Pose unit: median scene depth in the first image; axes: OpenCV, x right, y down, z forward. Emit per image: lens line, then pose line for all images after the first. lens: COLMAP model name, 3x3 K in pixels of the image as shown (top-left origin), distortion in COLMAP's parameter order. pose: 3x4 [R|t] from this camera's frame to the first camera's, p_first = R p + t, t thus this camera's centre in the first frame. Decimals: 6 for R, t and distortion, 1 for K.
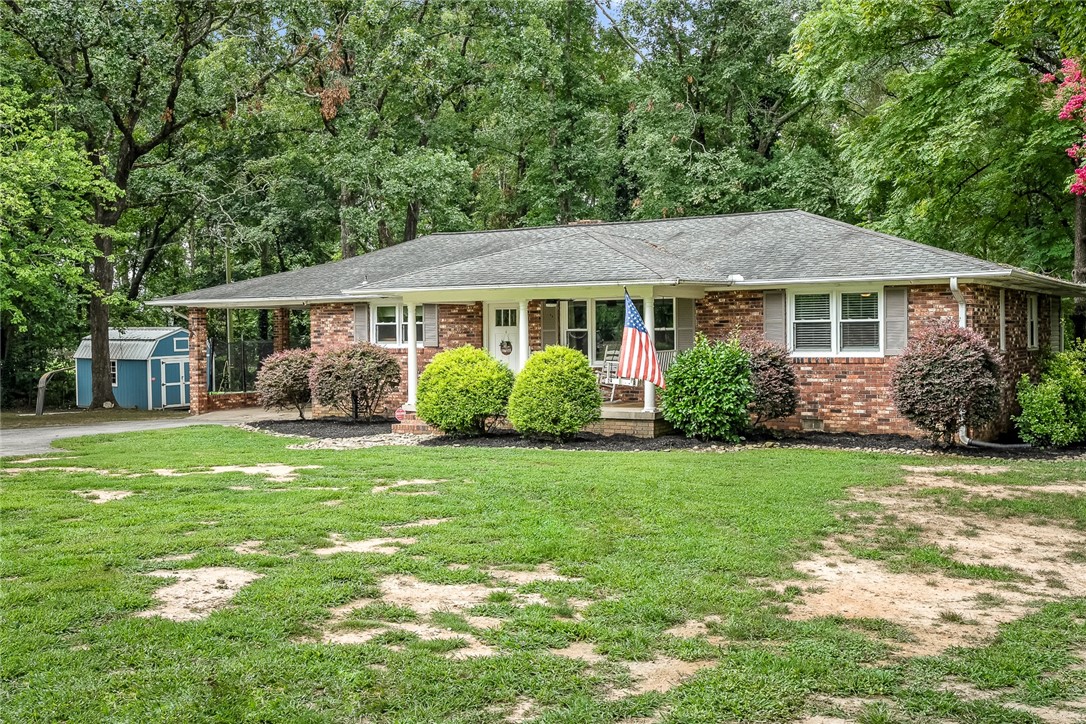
lens RADIAL K [[1135.9, 0, 541.0], [0, 1135.9, 359.0], [0, 0, 1]] dist [0.041921, 0.000000]
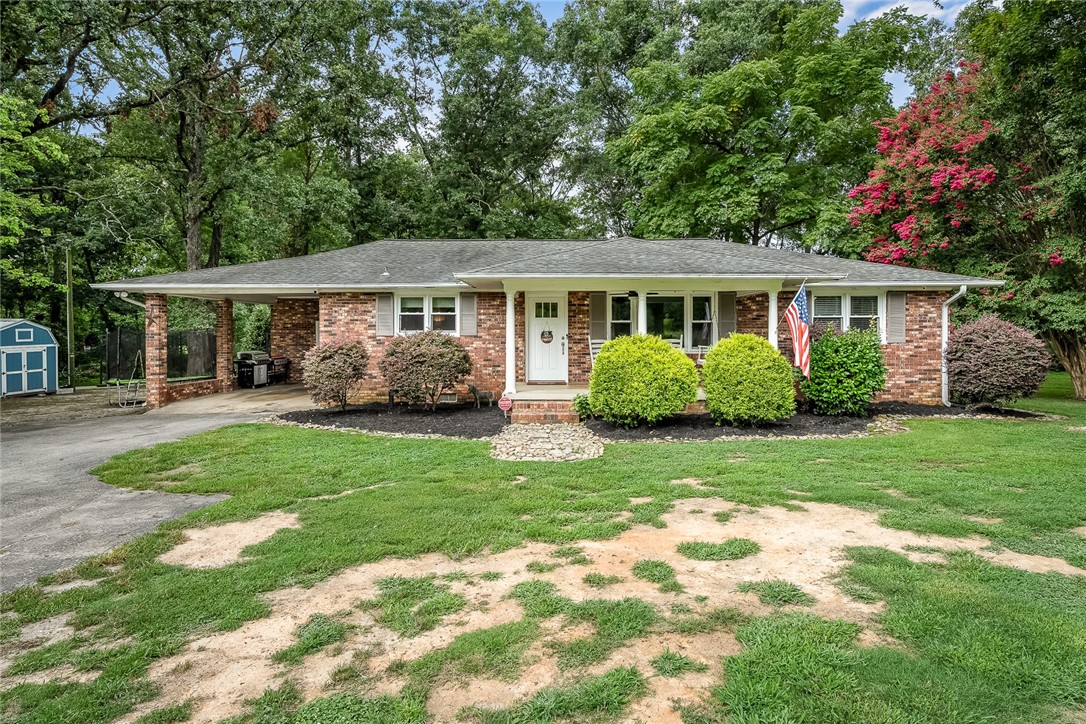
lens RADIAL K [[592.1, 0, 546.1], [0, 592.1, 341.7], [0, 0, 1]] dist [0.001044, 0.000081]
pose [[0.859291, 0.000618, 0.511487, -0.327376], [0.004234, 0.999956, -0.008321, -0.000176], [-0.511469, 0.009315, 0.859251, 0.495852]]
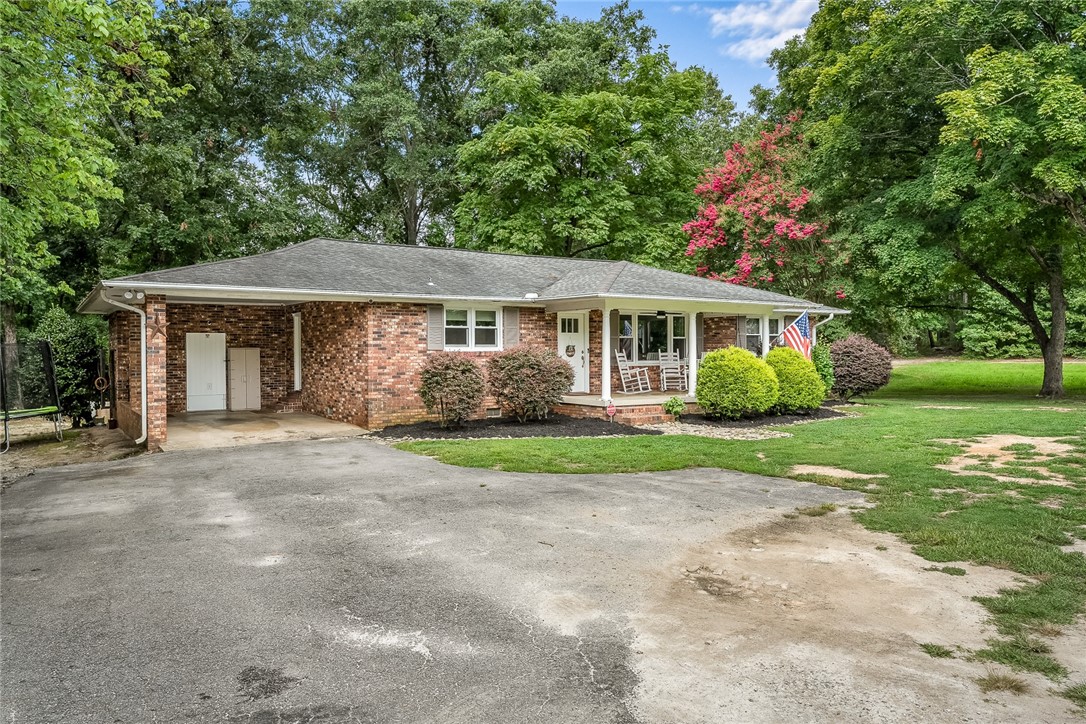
lens RADIAL K [[749.6, 0, 535.2], [0, 749.6, 364.9], [0, 0, 1]] dist [0.003491, 0.000175]
pose [[0.436886, -0.008399, 0.899478, -0.742155], [0.018435, 0.999830, 0.000382, 0.003572], [-0.899328, 0.016415, 0.436967, 0.688237]]
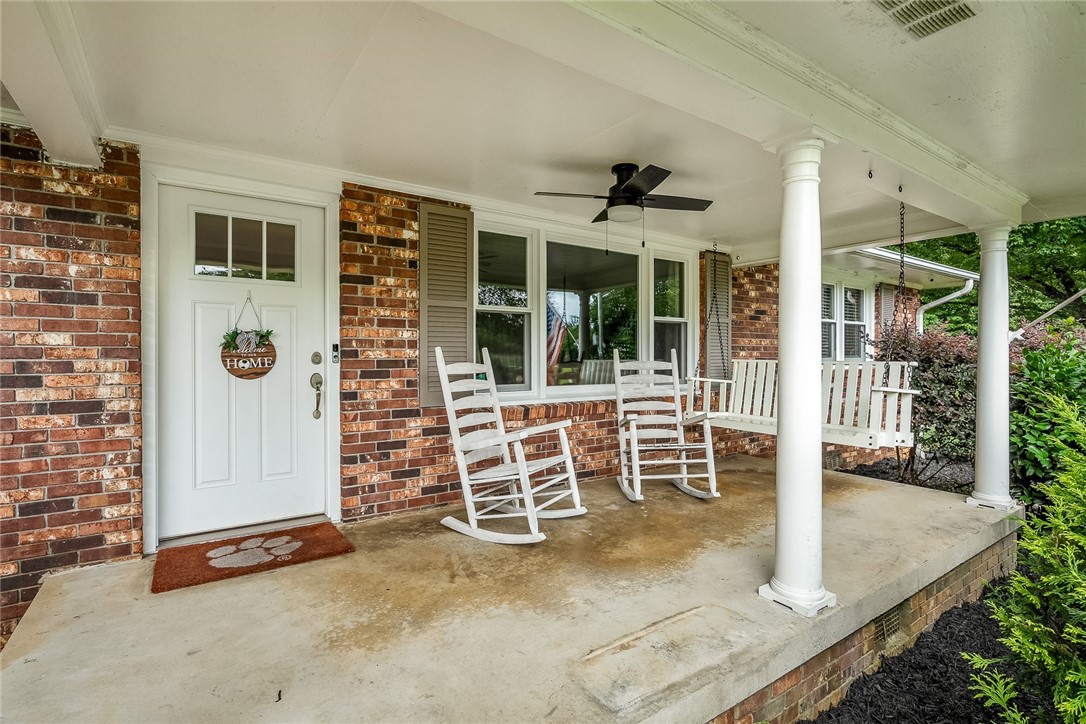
lens RADIAL K [[516.8, 0, 547.4], [0, 516.8, 362.9], [0, 0, 1]] dist [-0.011633, 0.000103]
pose [[0.408159, -0.004923, 0.912897, -0.117144], [0.011675, 0.999932, 0.000173, -0.006686], [-0.912836, 0.010587, 0.408189, 0.873018]]
